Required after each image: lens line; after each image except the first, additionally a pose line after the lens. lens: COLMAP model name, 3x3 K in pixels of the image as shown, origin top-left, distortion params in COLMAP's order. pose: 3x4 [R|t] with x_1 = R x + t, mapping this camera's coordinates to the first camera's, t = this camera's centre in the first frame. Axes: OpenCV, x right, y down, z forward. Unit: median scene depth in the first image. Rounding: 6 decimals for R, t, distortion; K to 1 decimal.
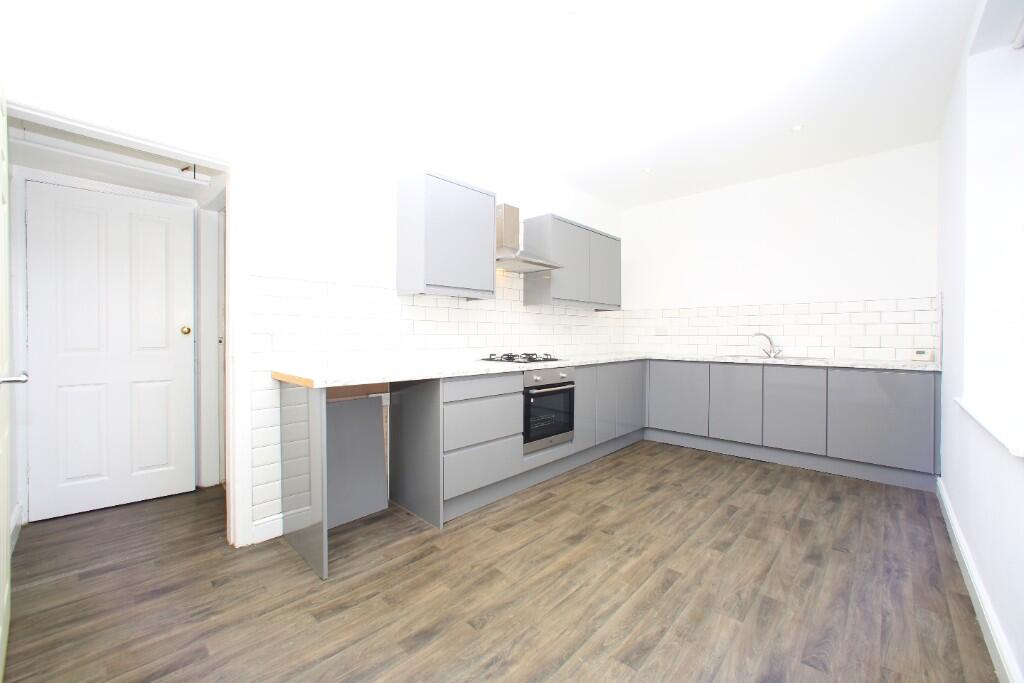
lens RADIAL K [[405.1, 0, 512.0], [0, 405.1, 341.5], [0, 0, 1]] dist [-0.031432, 0.015341]
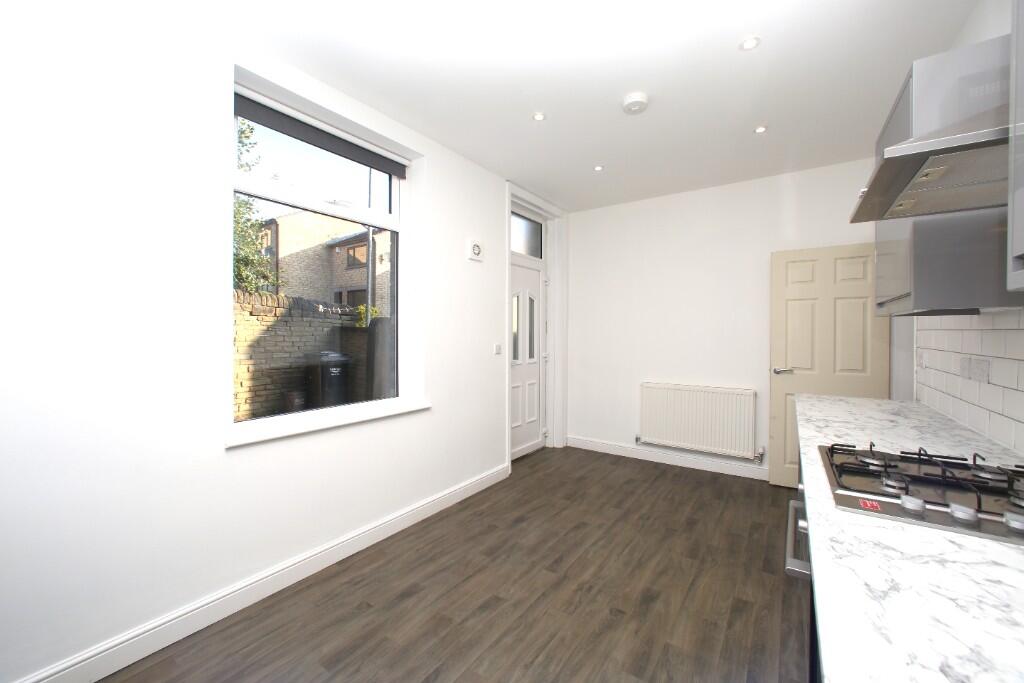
lens RADIAL K [[405.1, 0, 512.0], [0, 405.1, 341.5], [0, 0, 1]] dist [-0.031432, 0.015341]
pose [[-0.989277, -0.004454, -0.145981, 0.492745], [-0.009991, 0.999257, 0.037217, -0.091389], [0.145706, 0.038277, -0.988587, 1.509408]]
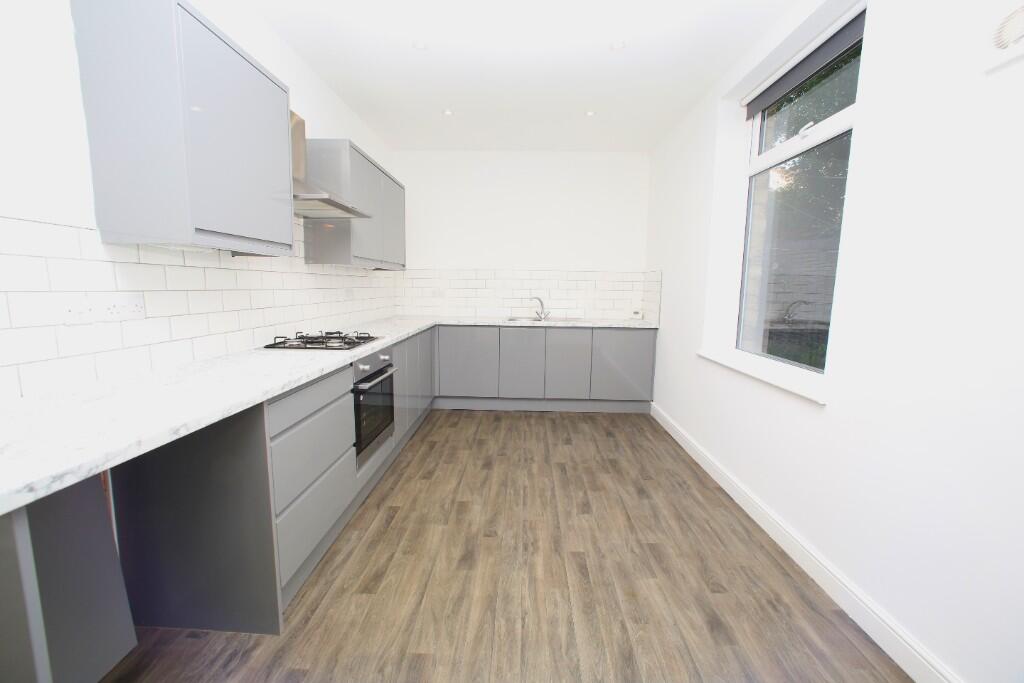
lens RADIAL K [[405.1, 0, 512.0], [0, 405.1, 341.5], [0, 0, 1]] dist [-0.031432, 0.015341]
pose [[0.748012, -0.082151, 0.658581, -0.241829], [-0.000444, 0.992248, 0.124276, -0.055106], [-0.663685, -0.093252, 0.742177, 0.294827]]
